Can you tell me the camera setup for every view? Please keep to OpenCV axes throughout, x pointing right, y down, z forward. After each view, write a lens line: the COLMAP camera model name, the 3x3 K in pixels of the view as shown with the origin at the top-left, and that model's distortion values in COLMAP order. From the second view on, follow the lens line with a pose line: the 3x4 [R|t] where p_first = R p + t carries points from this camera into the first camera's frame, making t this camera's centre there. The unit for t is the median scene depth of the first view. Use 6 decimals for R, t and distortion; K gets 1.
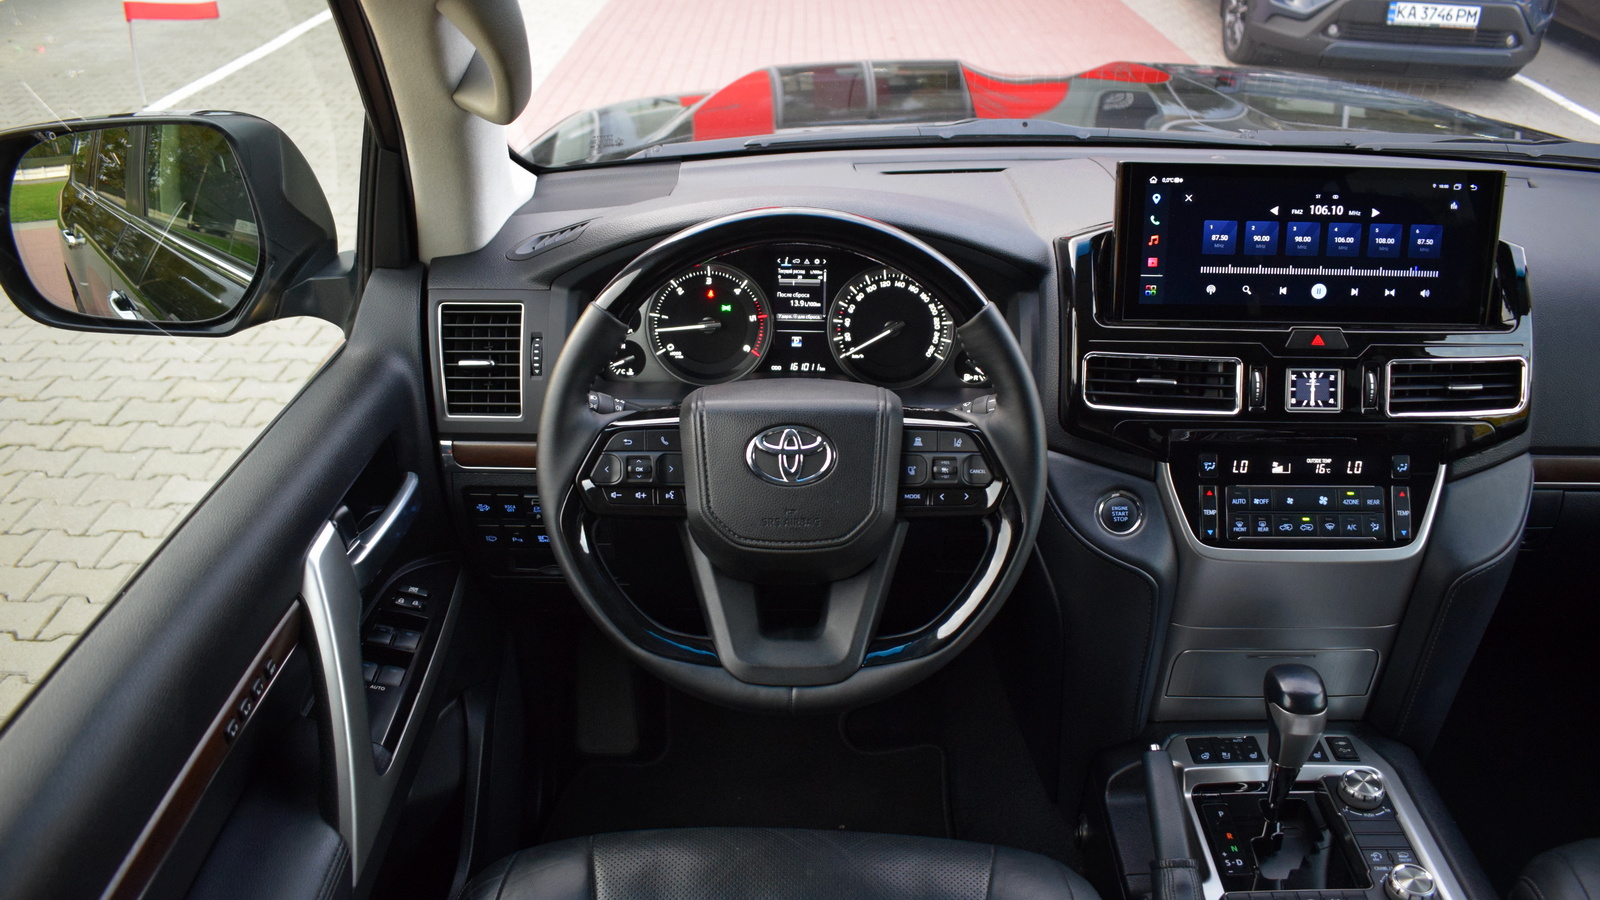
lens RADIAL K [[1255.3, 0, 798.9], [0, 1255.3, 457.4], [0, 0, 1]] dist [-0.091225, 0.000330]
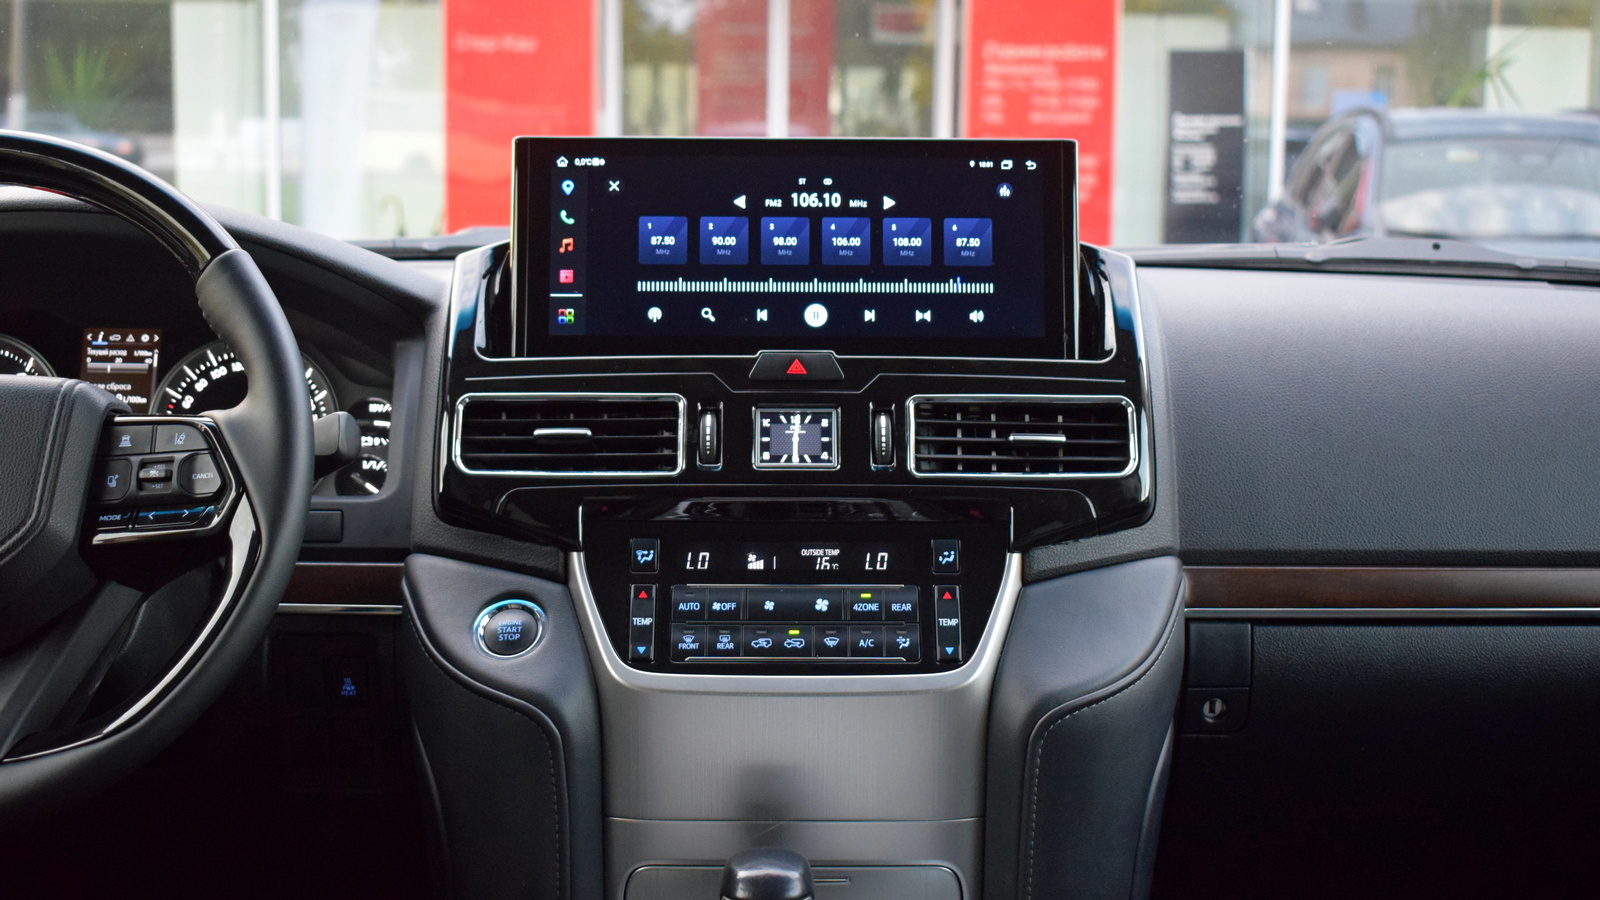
lens RADIAL K [[2200.2, 0, 800.0], [0, 2200.2, 450.0], [0, 0, 1]] dist [-0.042576, -0.067588]
pose [[0.999588, 0.002774, 0.028574, 0.379108], [0.007981, 0.929231, -0.369413, 0.385941], [-0.027576, 0.369489, 0.928826, -0.105074]]
